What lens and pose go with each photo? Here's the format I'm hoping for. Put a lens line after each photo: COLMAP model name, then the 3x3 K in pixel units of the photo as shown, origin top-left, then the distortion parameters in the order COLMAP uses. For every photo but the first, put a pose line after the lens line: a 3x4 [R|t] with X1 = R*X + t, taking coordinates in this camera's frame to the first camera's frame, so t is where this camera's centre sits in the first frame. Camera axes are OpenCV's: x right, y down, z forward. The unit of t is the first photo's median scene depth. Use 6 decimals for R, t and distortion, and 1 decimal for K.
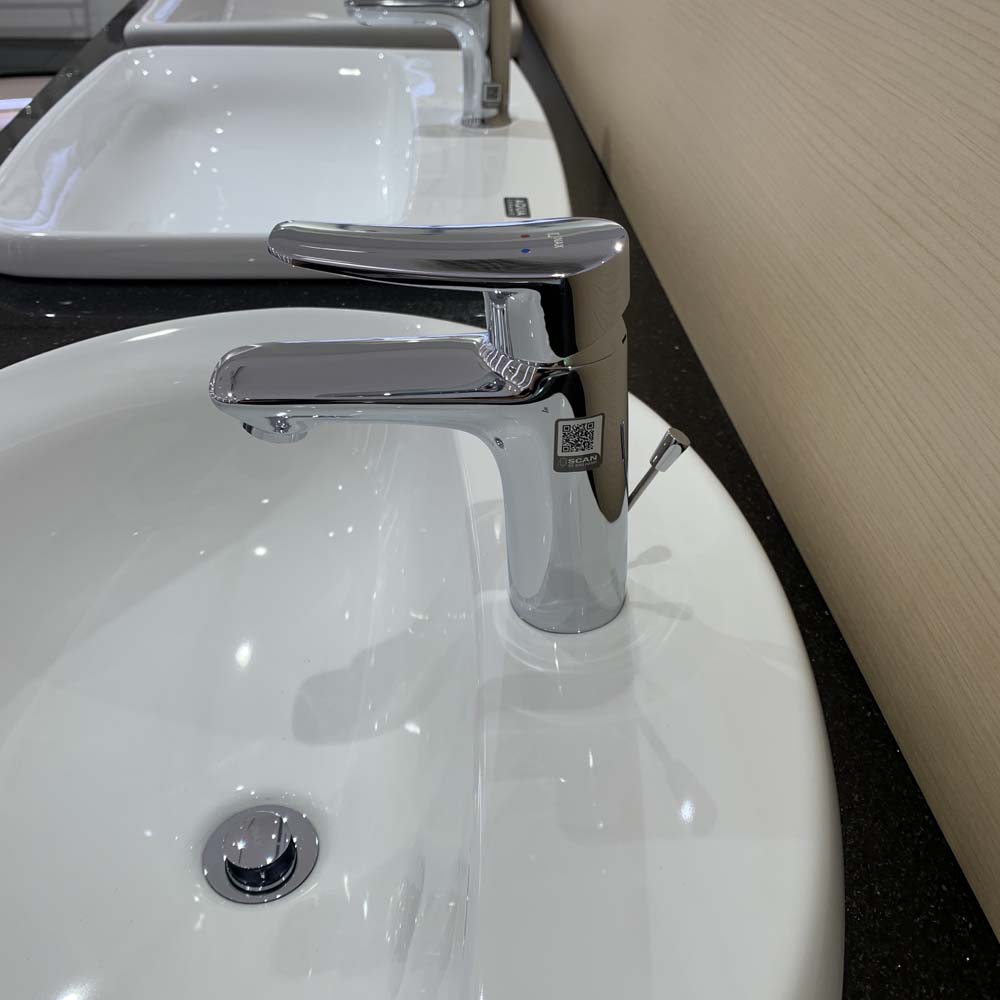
lens RADIAL K [[1028.8, 0, 493.6], [0, 1028.8, 505.7], [0, 0, 1]] dist [-0.012007, 0.000000]
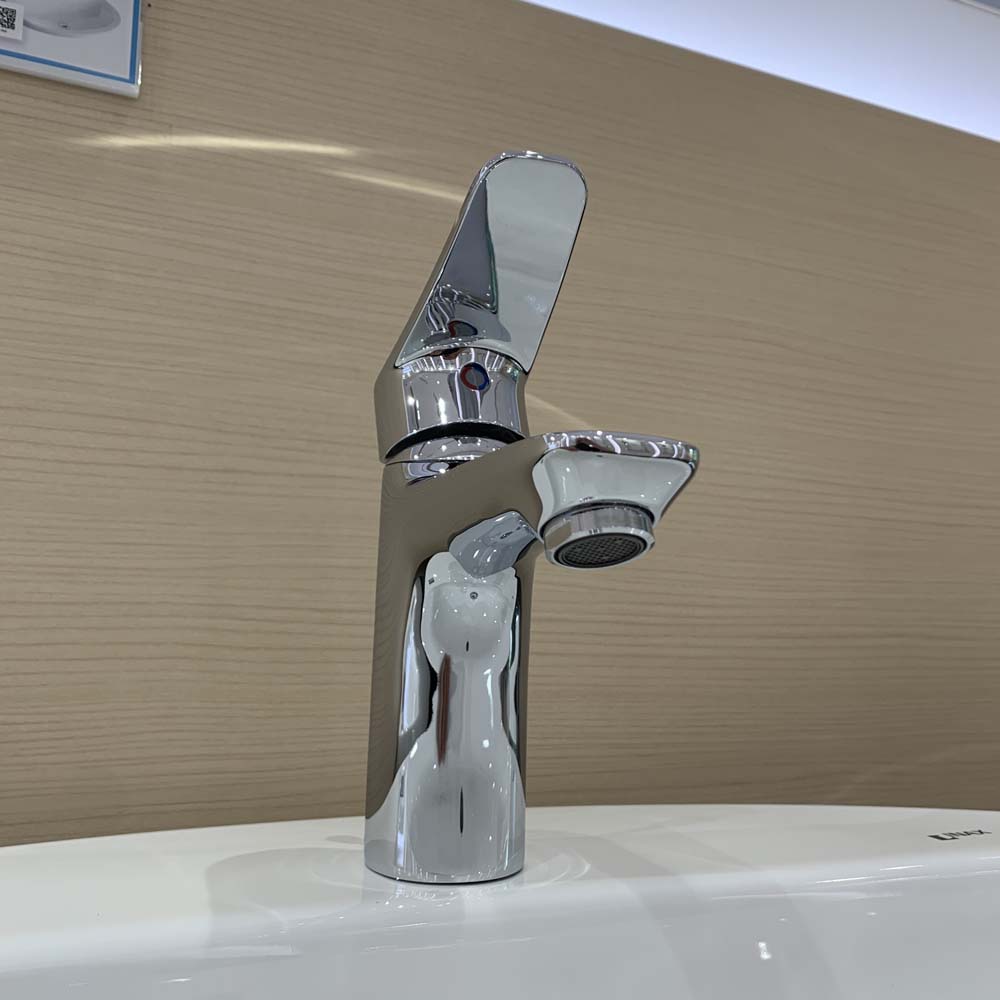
lens RADIAL K [[1028.8, 0, 495.8], [0, 1028.8, 497.1], [0, 0, 1]] dist [-0.012007, 0.000000]
pose [[-0.348038, 0.155761, 0.924450, -0.644903], [0.560328, 0.825142, 0.071924, -0.158381], [-0.751600, 0.543028, -0.374458, 1.089880]]
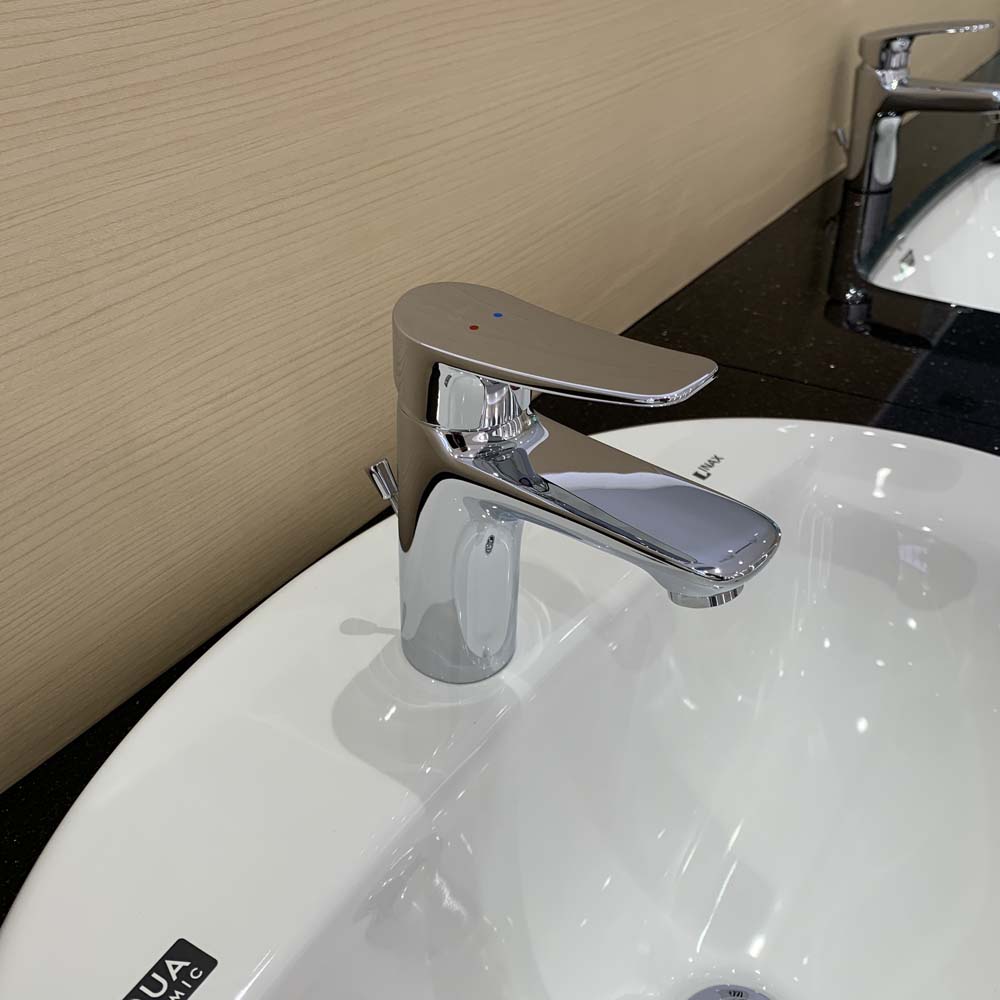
lens RADIAL K [[1028.8, 0, 506.4], [0, 1028.8, 500.7], [0, 0, 1]] dist [-0.012007, 0.000000]
pose [[-0.775783, -0.342023, 0.530265, -0.450610], [0.390644, 0.399625, 0.829275, -0.785963], [-0.495538, 0.850483, -0.176413, 1.022360]]
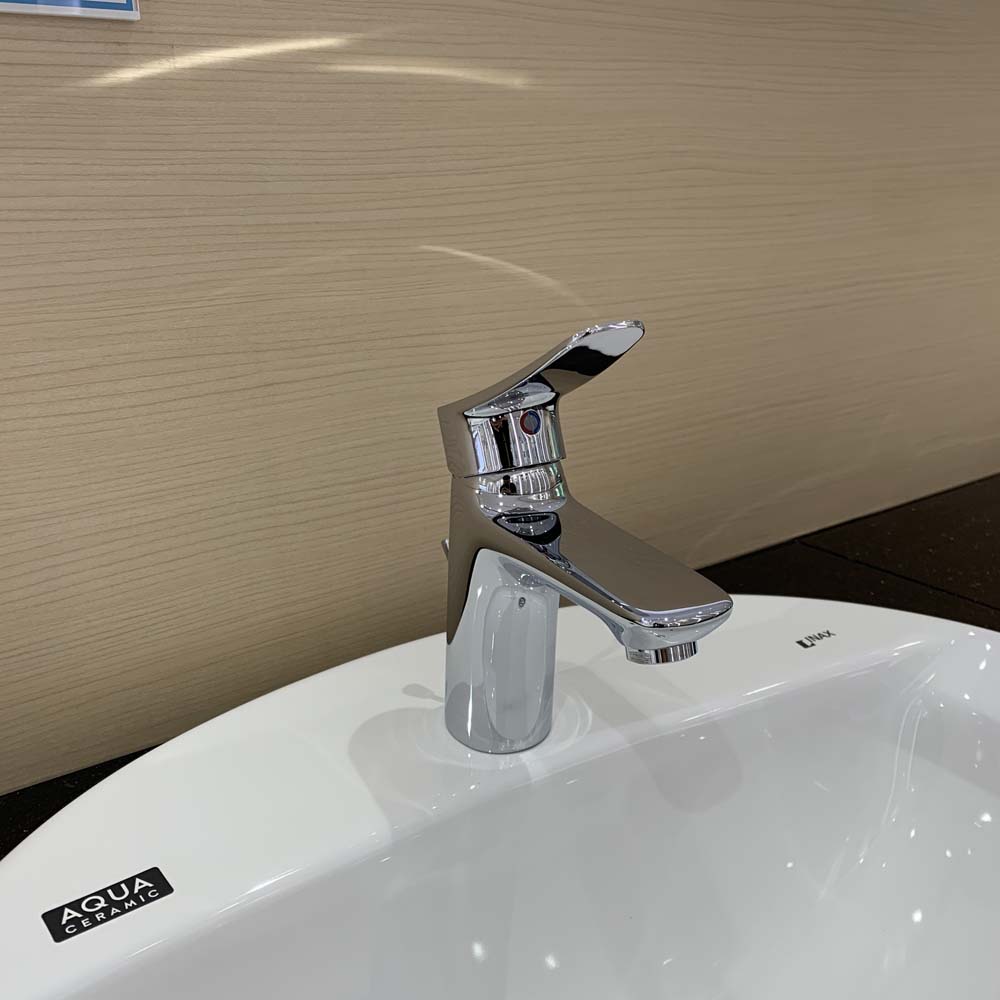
lens RADIAL K [[1028.8, 0, 496.4], [0, 1028.8, 503.5], [0, 0, 1]] dist [-0.012007, 0.000000]
pose [[-0.501013, -0.280789, 0.818623, -0.745472], [0.520528, 0.657916, 0.544239, -0.653508], [-0.691402, 0.698787, -0.183466, 1.026026]]
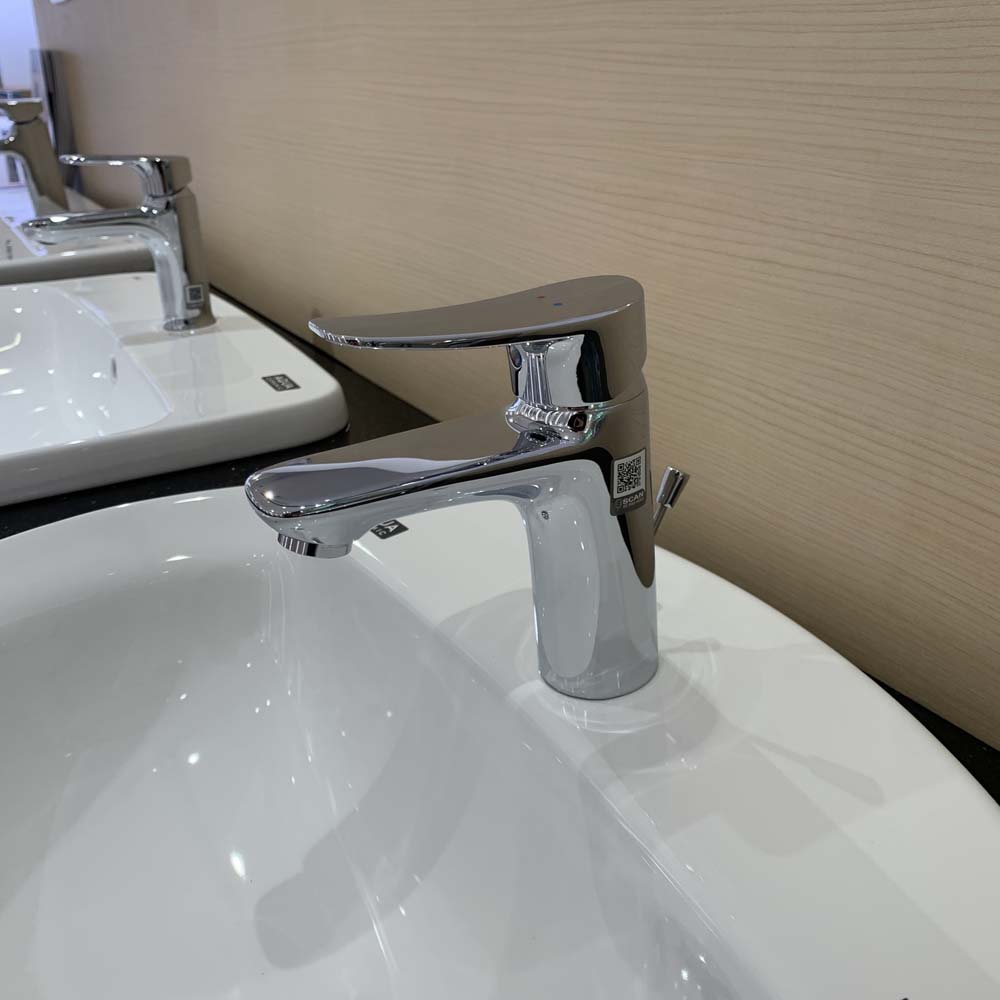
lens RADIAL K [[1028.8, 0, 504.0], [0, 1028.8, 492.5], [0, 0, 1]] dist [-0.012007, 0.000000]
pose [[0.895604, -0.206868, 0.393827, -0.353908], [0.289911, 0.942896, -0.164009, 0.066160], [-0.337410, 0.261062, 0.904434, 0.100690]]
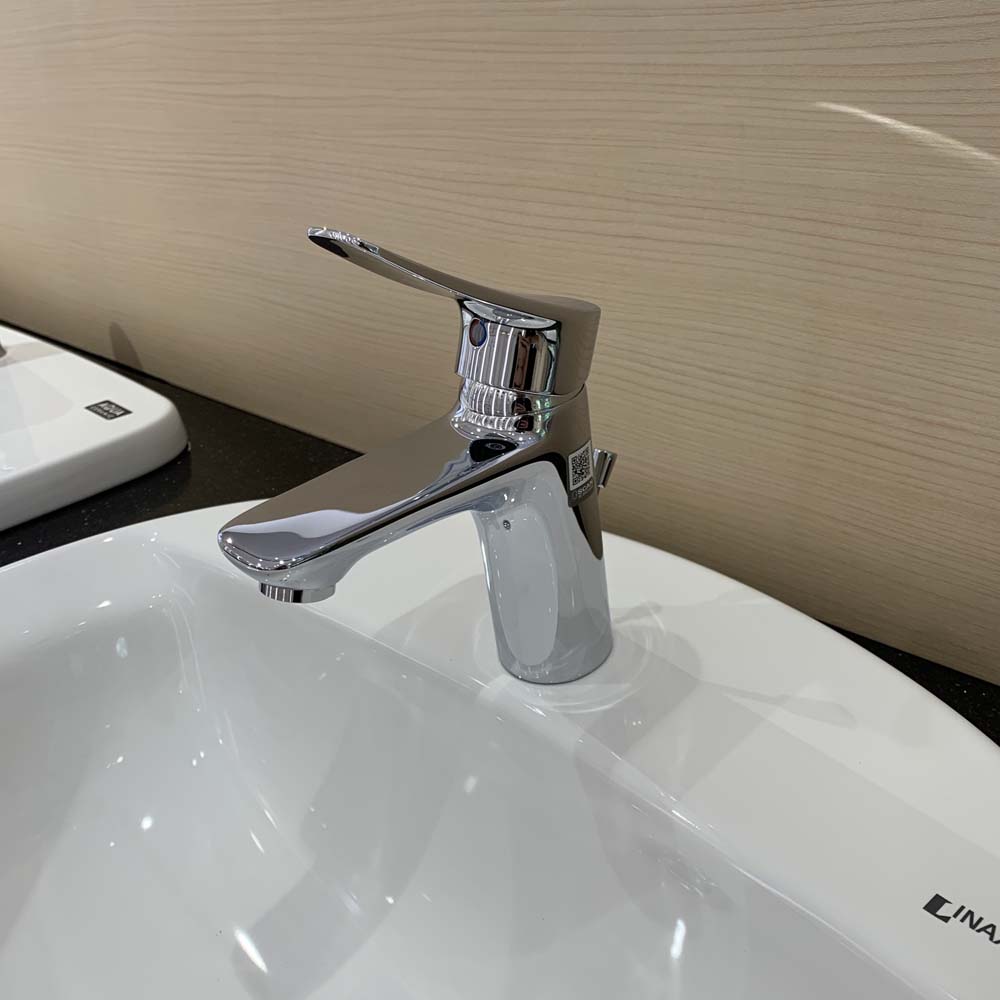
lens RADIAL K [[1028.8, 0, 494.9], [0, 1028.8, 497.5], [0, 0, 1]] dist [-0.012007, 0.000000]
pose [[0.748116, -0.360849, 0.556876, -0.475663], [0.461648, 0.885861, -0.046158, -0.024317], [-0.476659, 0.291613, 0.829312, 0.142330]]
